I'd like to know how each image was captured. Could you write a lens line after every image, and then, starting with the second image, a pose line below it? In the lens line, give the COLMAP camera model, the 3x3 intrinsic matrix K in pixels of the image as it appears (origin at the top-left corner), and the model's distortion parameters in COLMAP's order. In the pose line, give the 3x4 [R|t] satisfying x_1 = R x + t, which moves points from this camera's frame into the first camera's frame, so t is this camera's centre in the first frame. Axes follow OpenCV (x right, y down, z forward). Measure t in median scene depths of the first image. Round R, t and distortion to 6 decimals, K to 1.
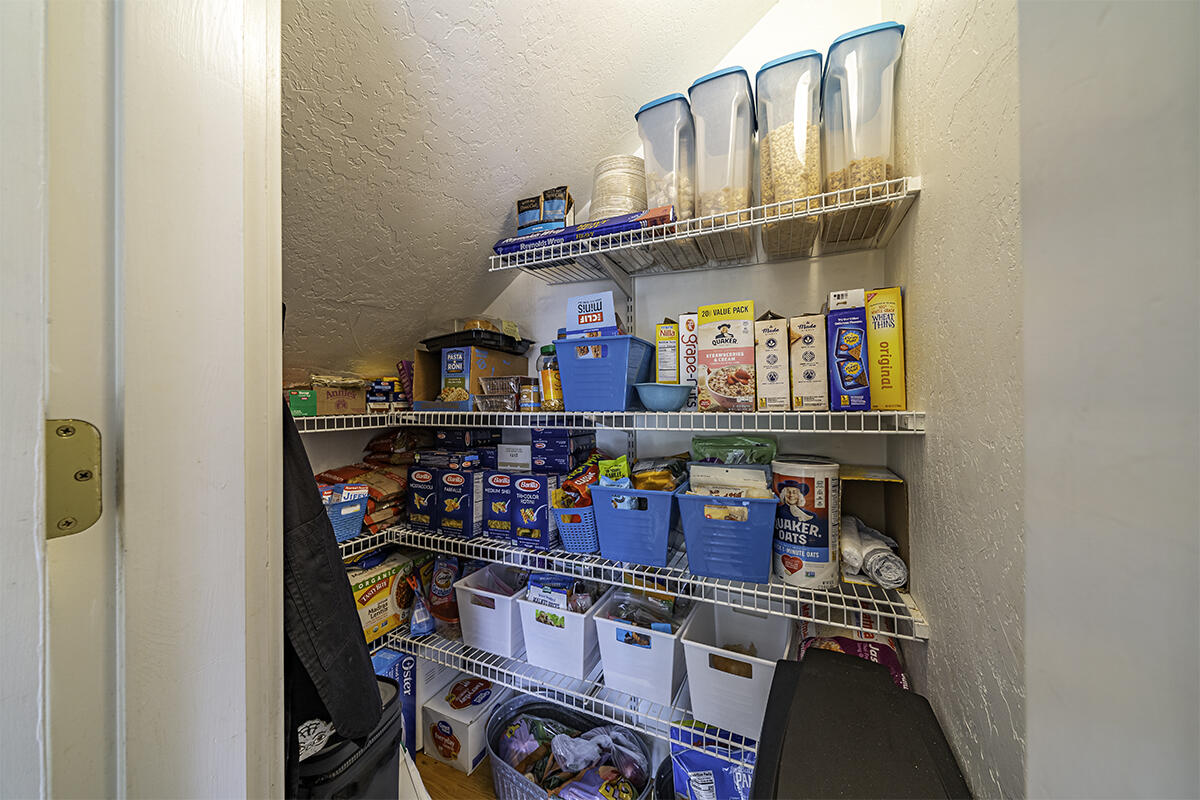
lens RADIAL K [[414.1, 0, 602.1], [0, 414.1, 400.4], [0, 0, 1]] dist [-0.001830, -0.000399]
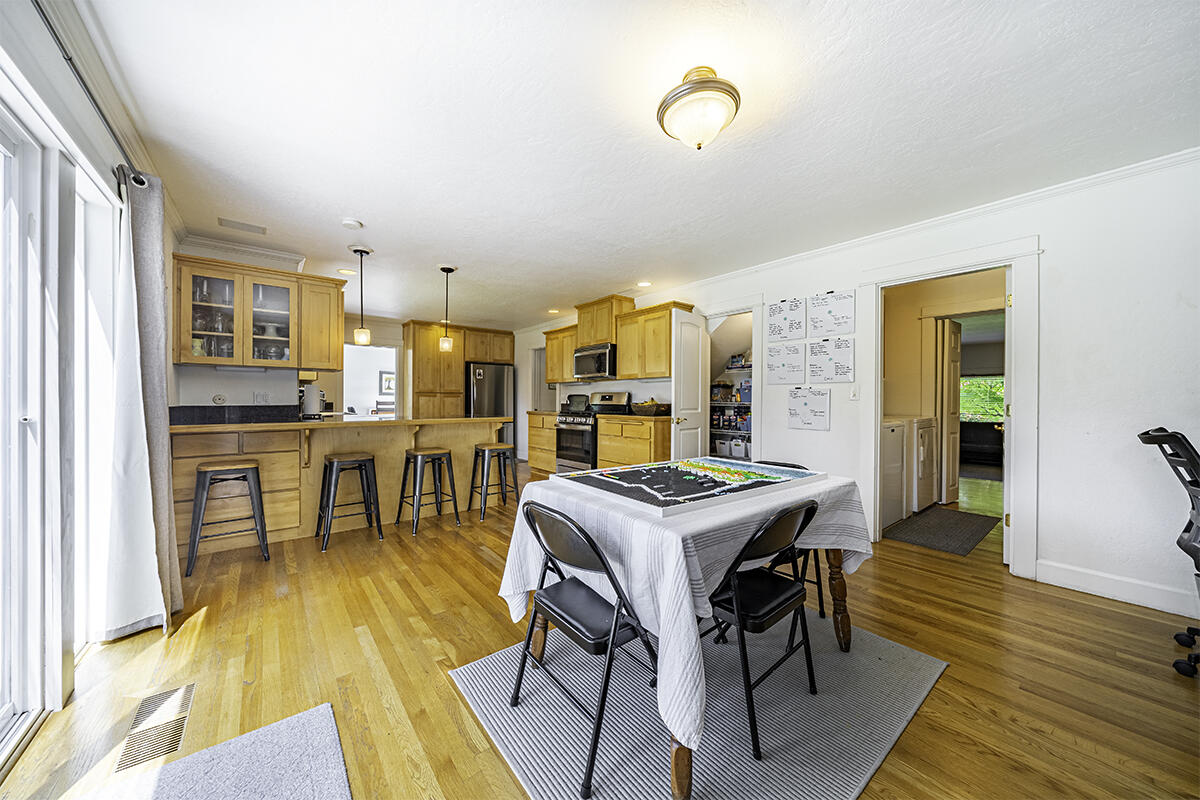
lens RADIAL K [[414.1, 0, 601.3], [0, 414.1, 399.8], [0, 0, 1]] dist [-0.001830, -0.000399]
pose [[0.905671, 0.012604, -0.423794, 0.437000], [-0.009214, 0.999907, 0.010046, -0.033566], [0.423881, -0.005194, 0.905703, -3.734197]]
